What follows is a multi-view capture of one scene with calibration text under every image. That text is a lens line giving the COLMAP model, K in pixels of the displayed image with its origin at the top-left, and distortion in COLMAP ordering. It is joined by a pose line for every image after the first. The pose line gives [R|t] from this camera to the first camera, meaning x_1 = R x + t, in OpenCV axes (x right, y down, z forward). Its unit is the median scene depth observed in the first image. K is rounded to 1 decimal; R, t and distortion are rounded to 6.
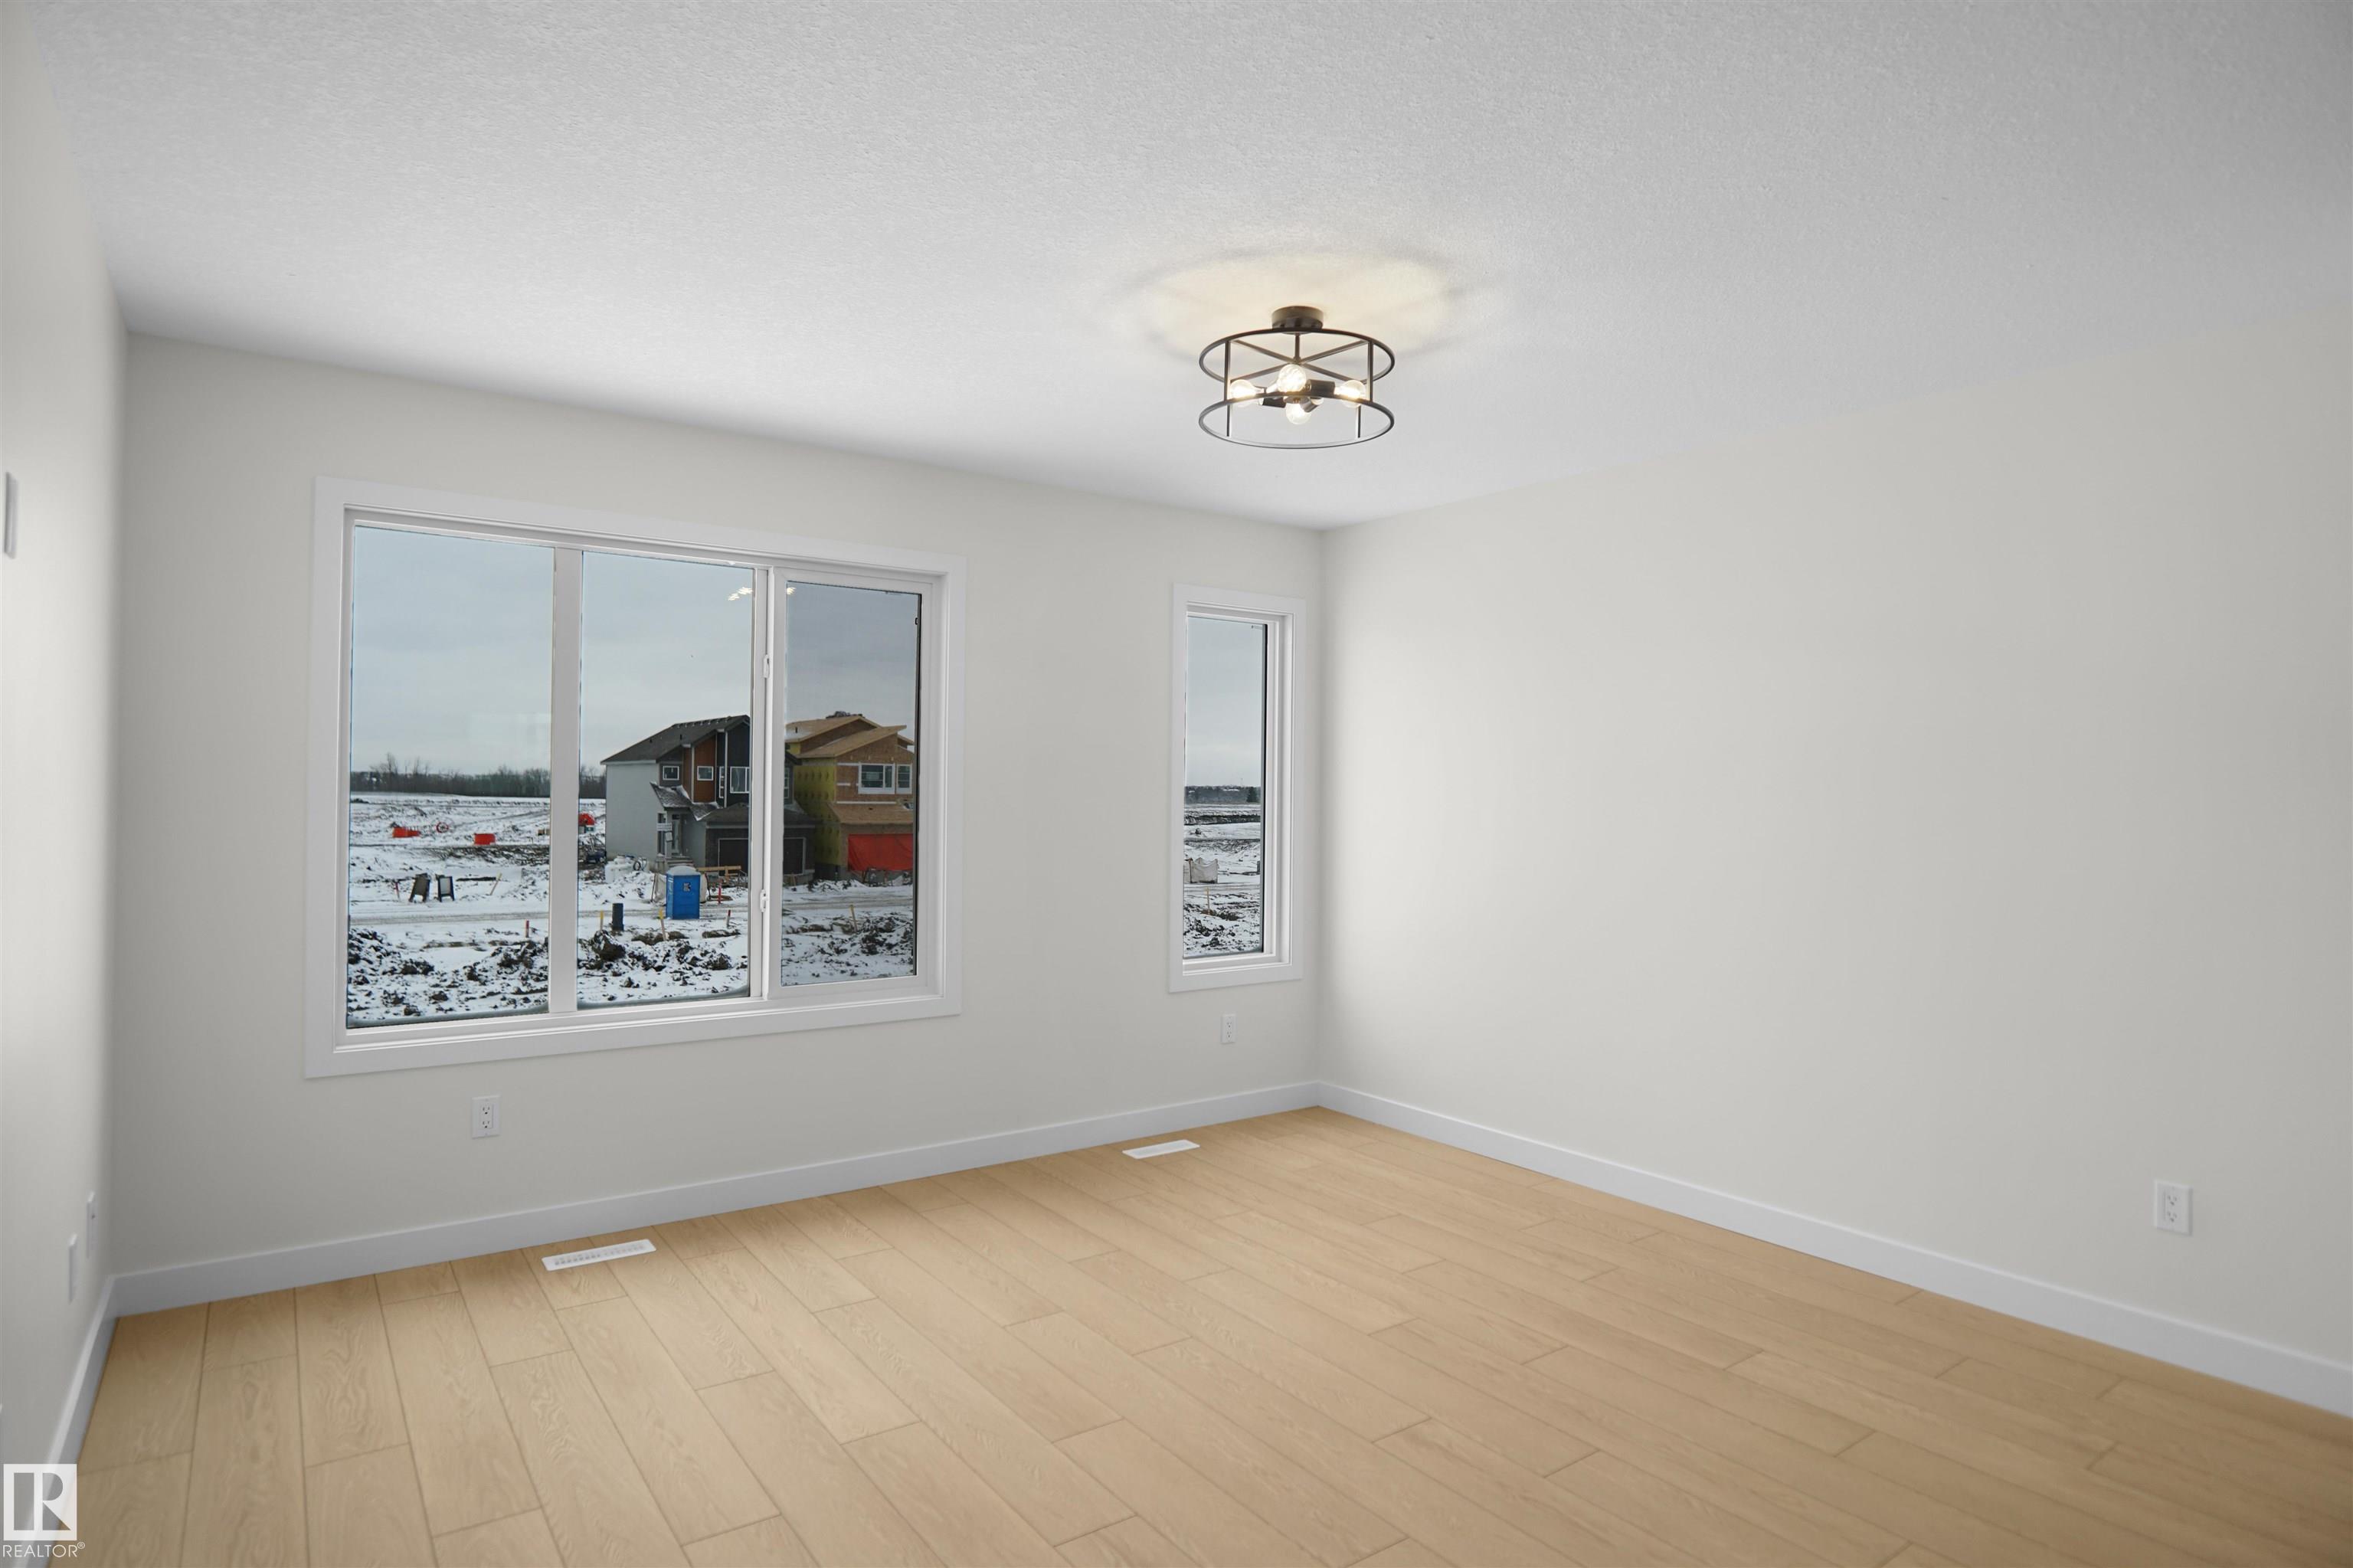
lens RADIAL K [[1290.0, 0, 1206.3], [0, 1290.0, 784.7], [0, 0, 1]] dist [-0.027980, 0.001728]
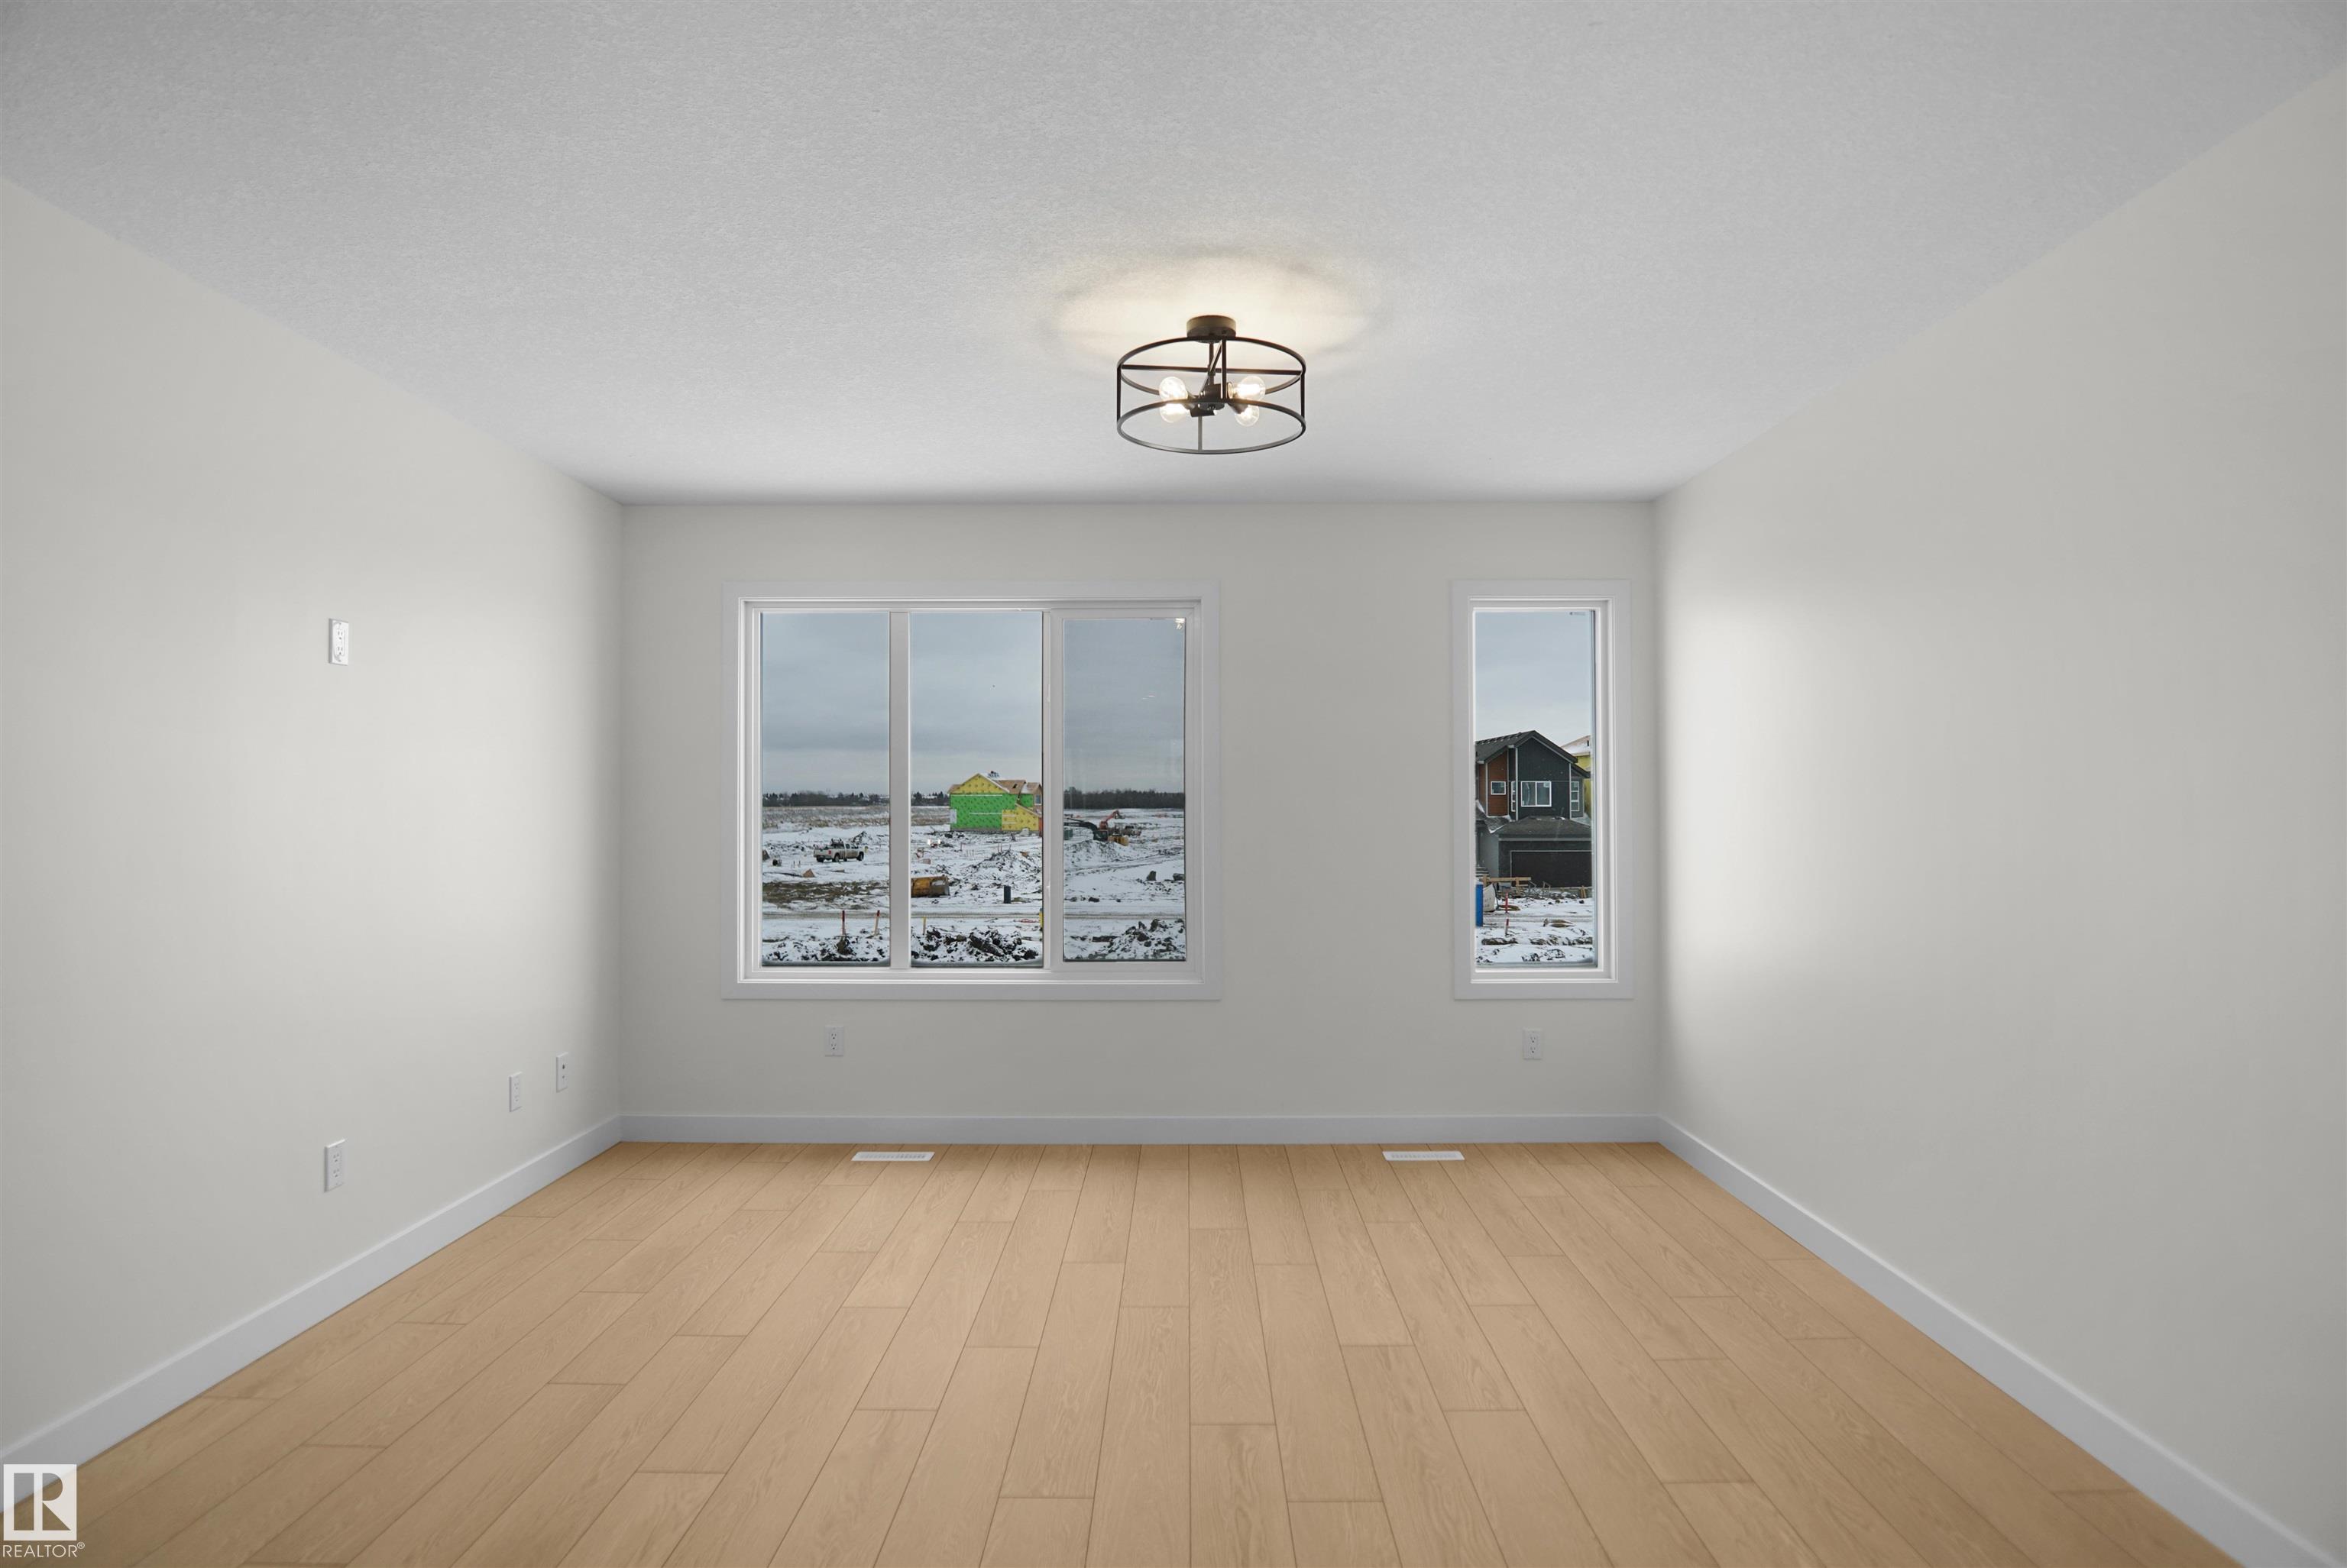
lens RADIAL K [[1286.5, 0, 1168.0], [0, 1286.5, 796.2], [0, 0, 1]] dist [-0.027980, 0.001728]
pose [[0.792793, -0.018348, -0.609214, 0.424188], [0.017369, 0.999821, -0.007509, 0.011784], [0.609243, -0.004628, 0.792970, 0.104571]]
